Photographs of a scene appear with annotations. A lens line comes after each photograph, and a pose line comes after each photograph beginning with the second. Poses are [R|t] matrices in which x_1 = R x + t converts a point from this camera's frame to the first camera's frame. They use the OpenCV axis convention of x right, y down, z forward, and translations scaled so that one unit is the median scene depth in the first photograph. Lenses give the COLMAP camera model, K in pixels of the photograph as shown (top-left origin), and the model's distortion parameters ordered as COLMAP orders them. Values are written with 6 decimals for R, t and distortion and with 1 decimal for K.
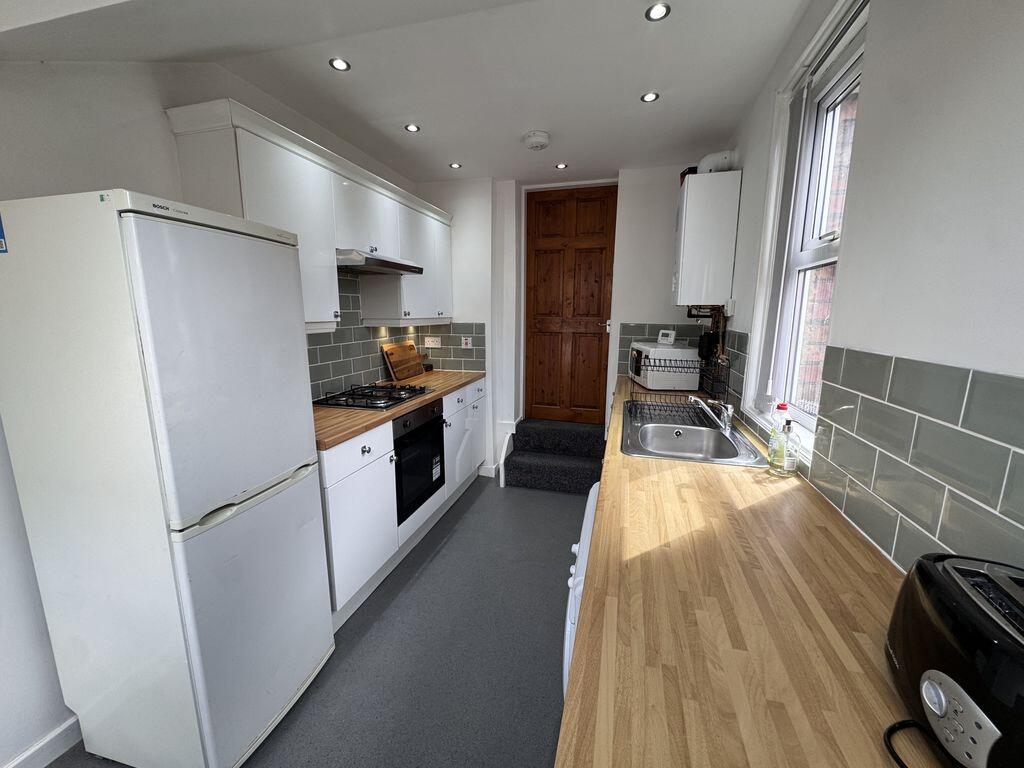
lens RADIAL K [[409.9, 0, 512.0], [0, 409.9, 384.0], [0, 0, 1]] dist [-0.003514, -0.000062]
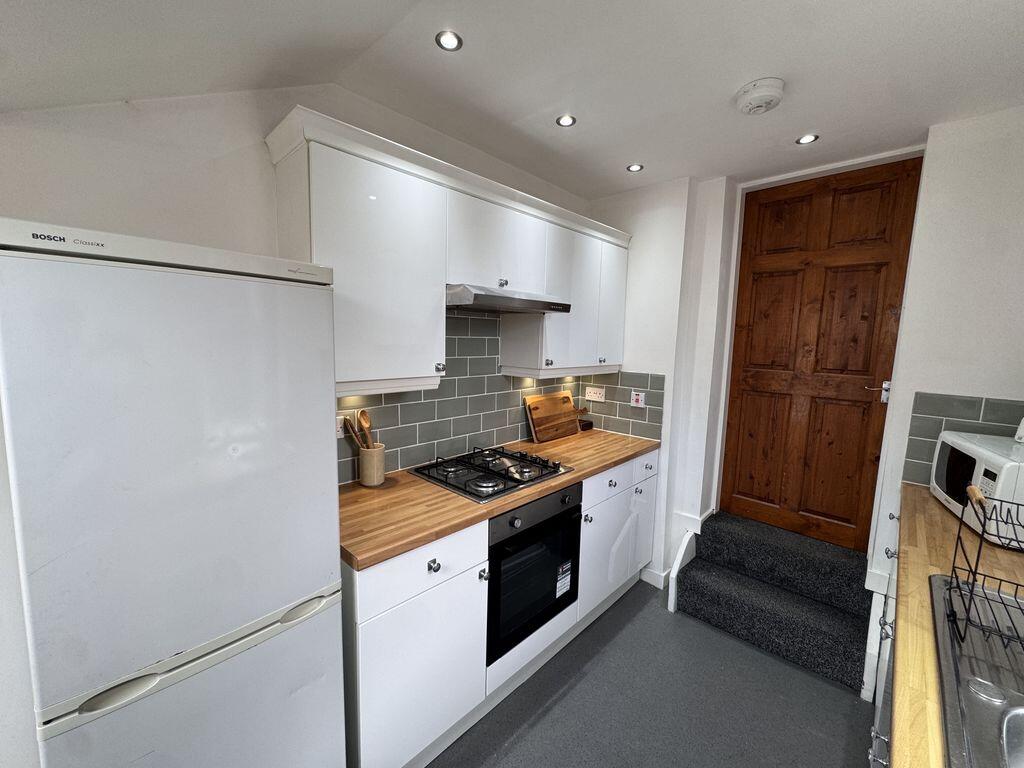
lens RADIAL K [[409.9, 0, 512.0], [0, 409.9, 384.0], [0, 0, 1]] dist [-0.003514, -0.000062]
pose [[0.880182, 0.071201, -0.469265, 0.040367], [-0.103385, 0.993705, -0.043141, -0.079807], [0.463240, 0.086487, 0.882003, 0.254237]]
